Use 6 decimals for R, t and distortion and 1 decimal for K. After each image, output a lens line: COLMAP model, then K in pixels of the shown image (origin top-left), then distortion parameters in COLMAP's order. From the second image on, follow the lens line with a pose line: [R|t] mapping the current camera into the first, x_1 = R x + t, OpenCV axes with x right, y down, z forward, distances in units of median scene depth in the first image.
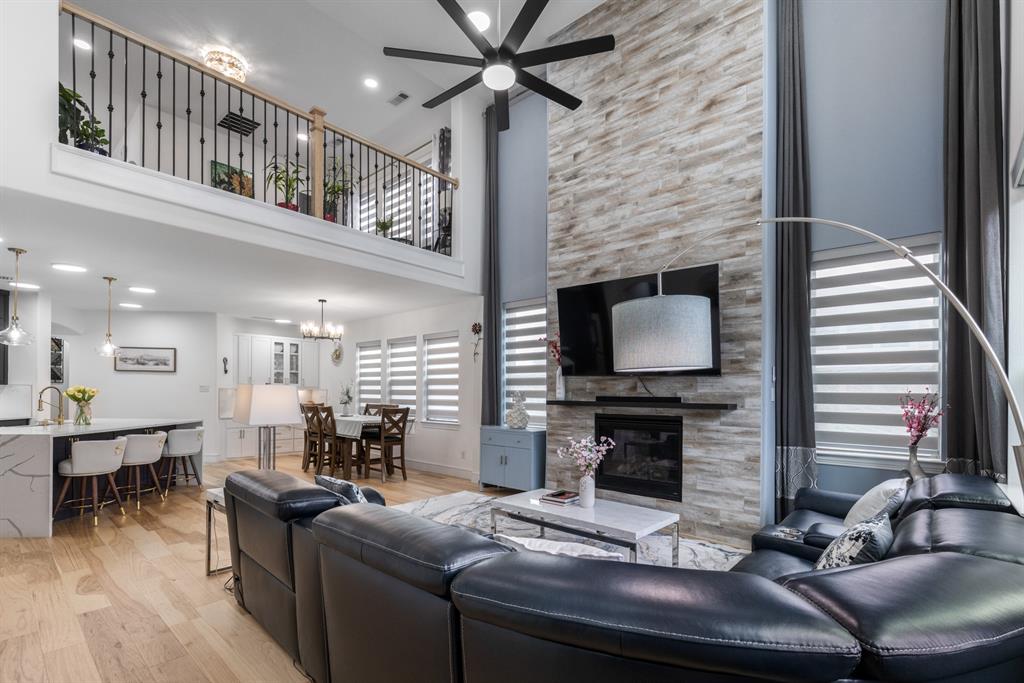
lens RADIAL K [[465.3, 0, 489.9], [0, 465.3, 383.4], [0, 0, 1]] dist [0.003600, 0.000007]
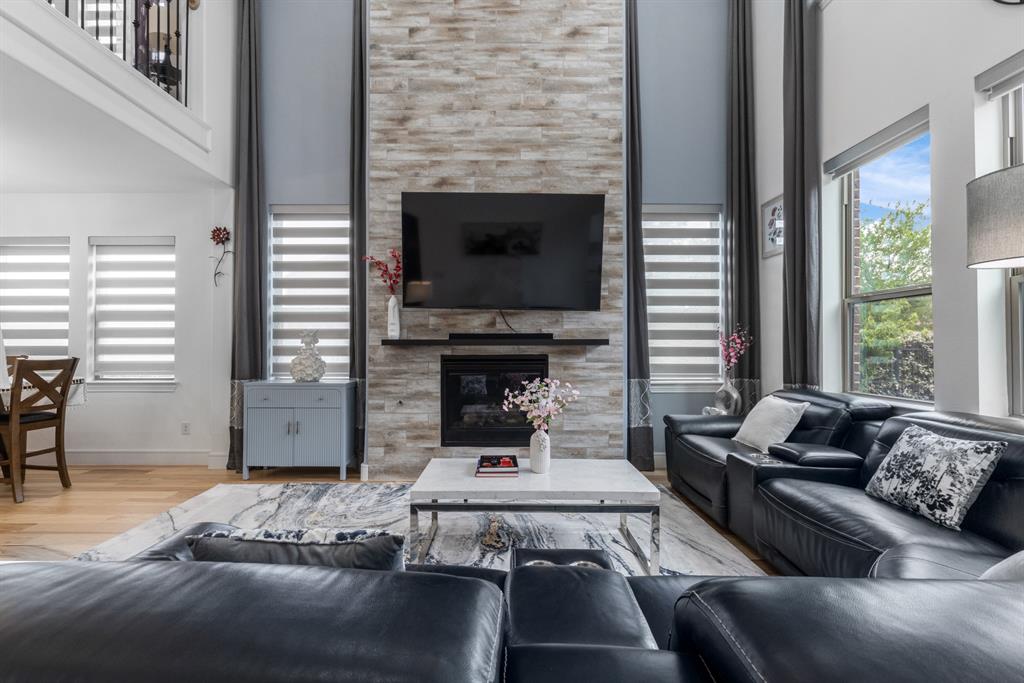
lens RADIAL K [[455.6, 0, 493.5], [0, 455.6, 335.4], [0, 0, 1]] dist [-0.002292, 0.001387]
pose [[0.736465, 0.007029, 0.676439, -0.237160], [-0.007414, 0.999970, -0.002319, 0.029975], [-0.676435, -0.003307, 0.736495, 0.338742]]
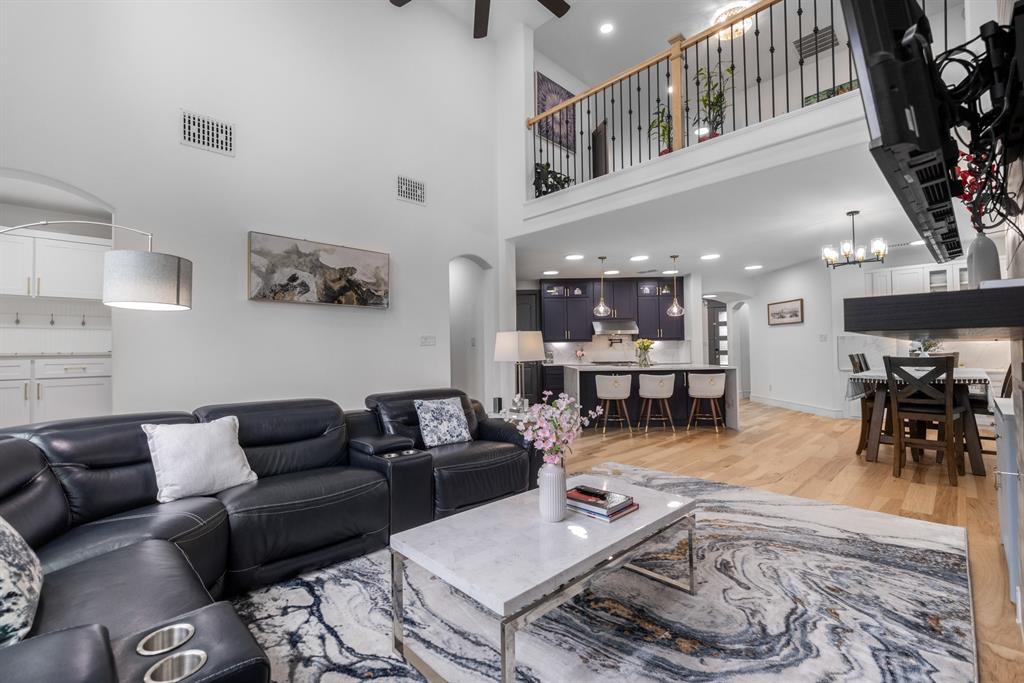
lens RADIAL K [[442.8, 0, 507.1], [0, 442.8, 333.0], [0, 0, 1]] dist [0.001503, -0.000580]
pose [[-0.033800, -0.050693, -0.998142, 0.504935], [0.033638, 0.998089, -0.051829, 0.045313], [0.998862, -0.035328, -0.032030, 0.651912]]
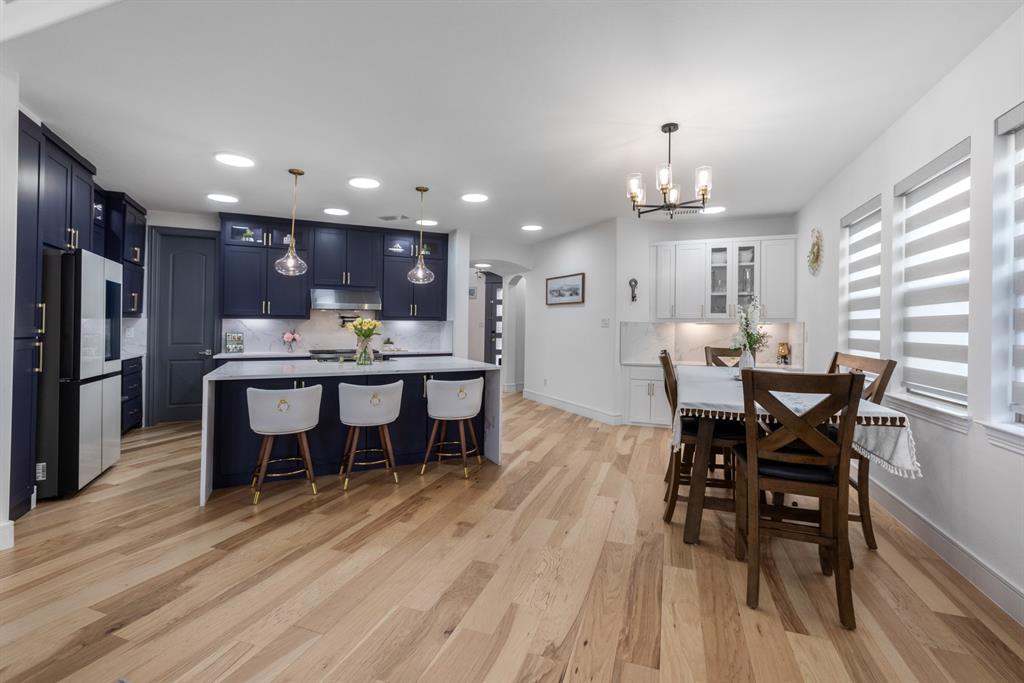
lens RADIAL K [[455.6, 0, 509.5], [0, 455.6, 322.0], [0, 0, 1]] dist [-0.002292, 0.001387]
pose [[0.409315, -0.017613, -0.912223, -0.016413], [0.016531, 0.999793, -0.011887, 0.027607], [0.912243, -0.010215, 0.409522, 0.936104]]
